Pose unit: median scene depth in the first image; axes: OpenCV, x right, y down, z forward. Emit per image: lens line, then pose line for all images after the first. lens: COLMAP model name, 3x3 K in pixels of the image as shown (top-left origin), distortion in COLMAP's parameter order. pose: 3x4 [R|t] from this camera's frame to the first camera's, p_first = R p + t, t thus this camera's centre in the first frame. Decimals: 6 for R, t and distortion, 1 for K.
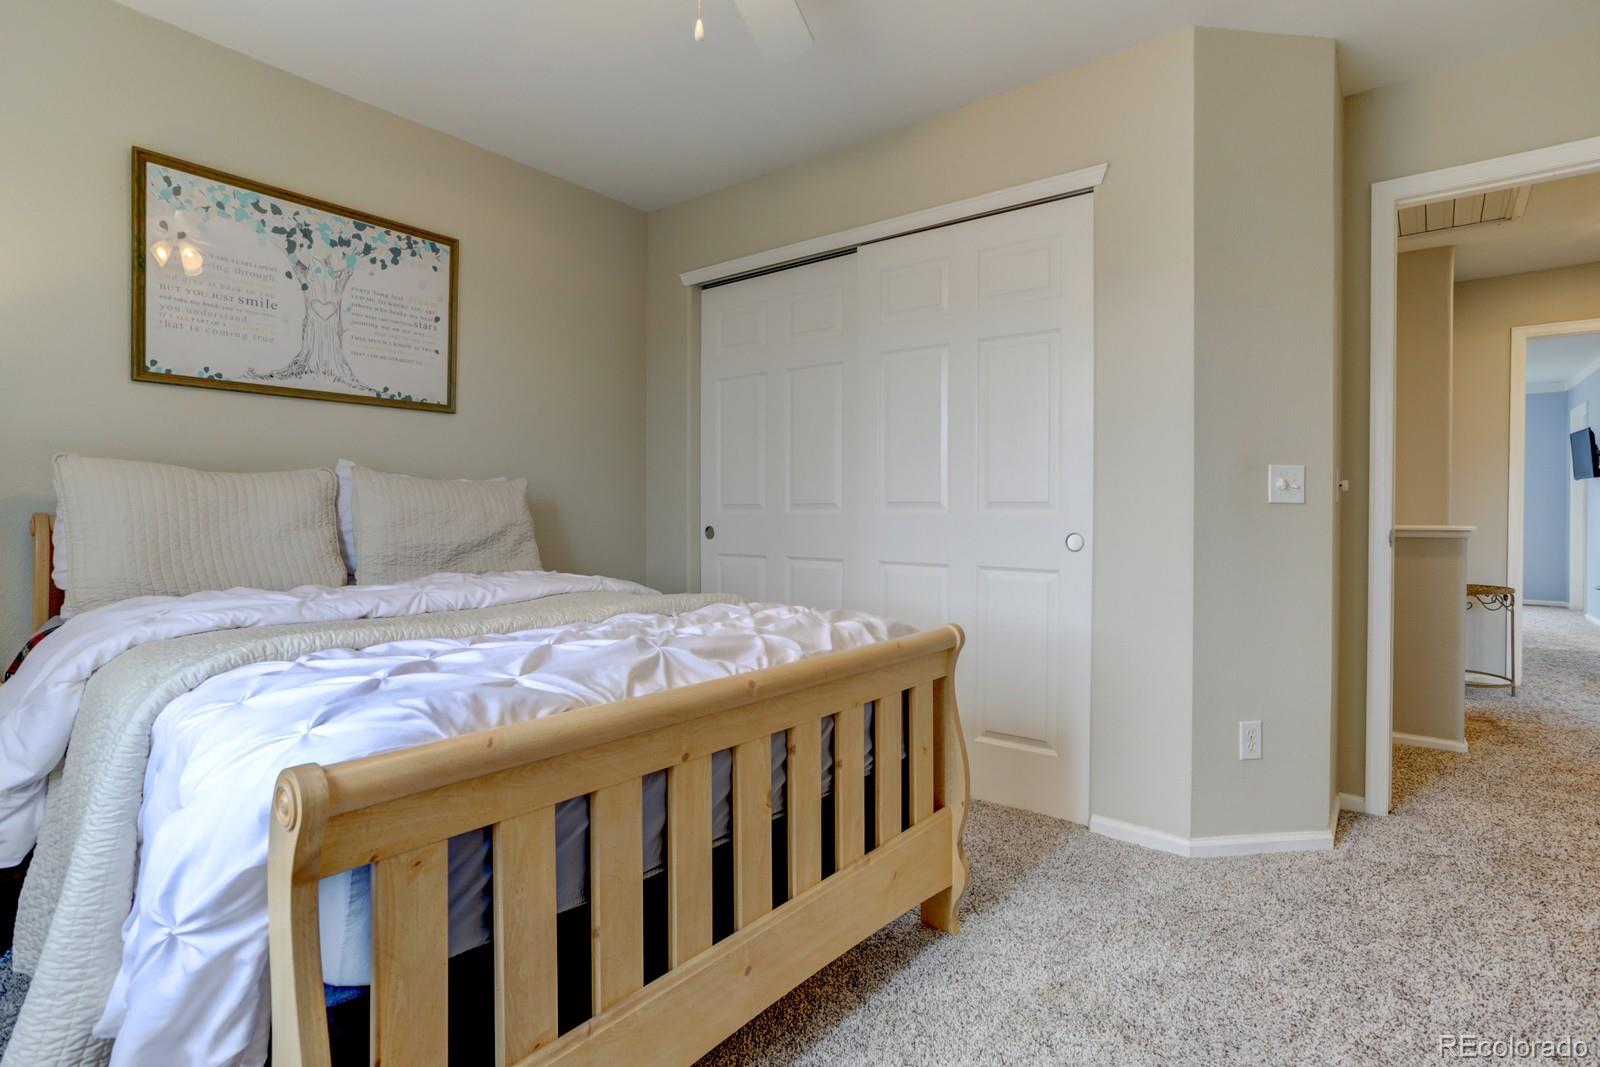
lens RADIAL K [[787.5, 0, 784.7], [0, 787.5, 525.2], [0, 0, 1]] dist [-0.040214, 0.022563]
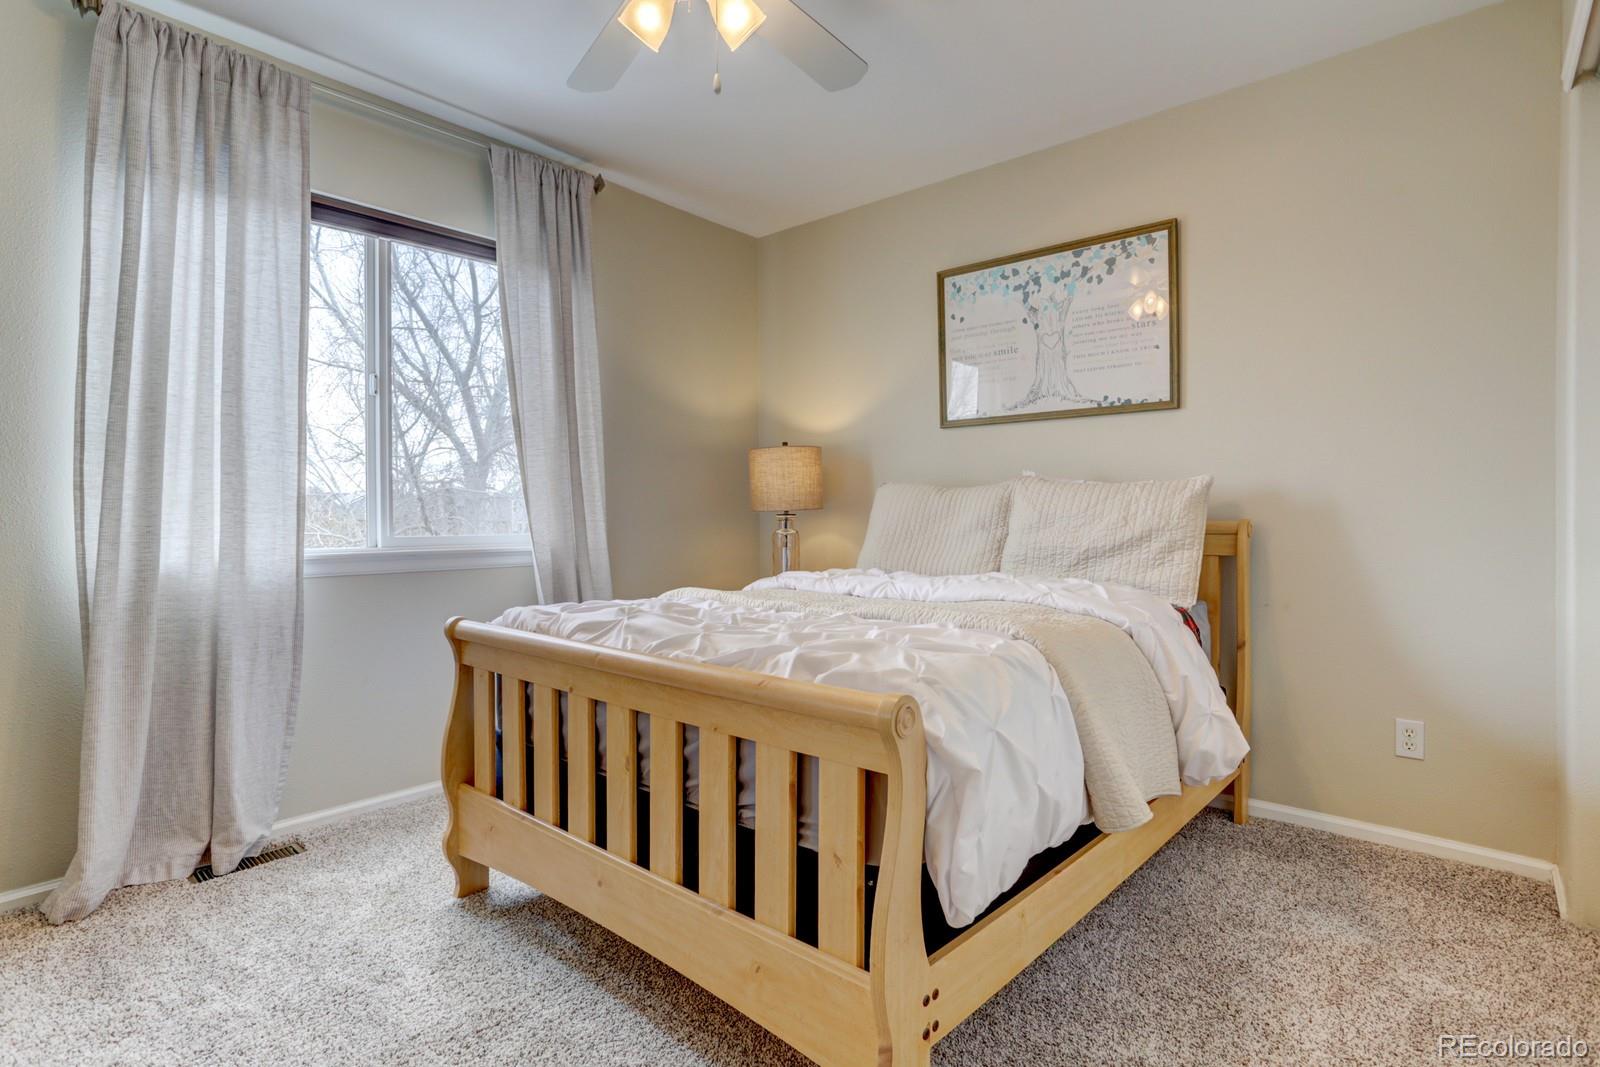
lens RADIAL K [[787.5, 0, 784.5], [0, 787.5, 528.3], [0, 0, 1]] dist [-0.040214, 0.022563]
pose [[-0.035779, 0.010450, -0.999305, 0.564643], [-0.010147, 0.999890, 0.010820, -0.007538], [0.999308, 0.010527, -0.035669, 0.632760]]
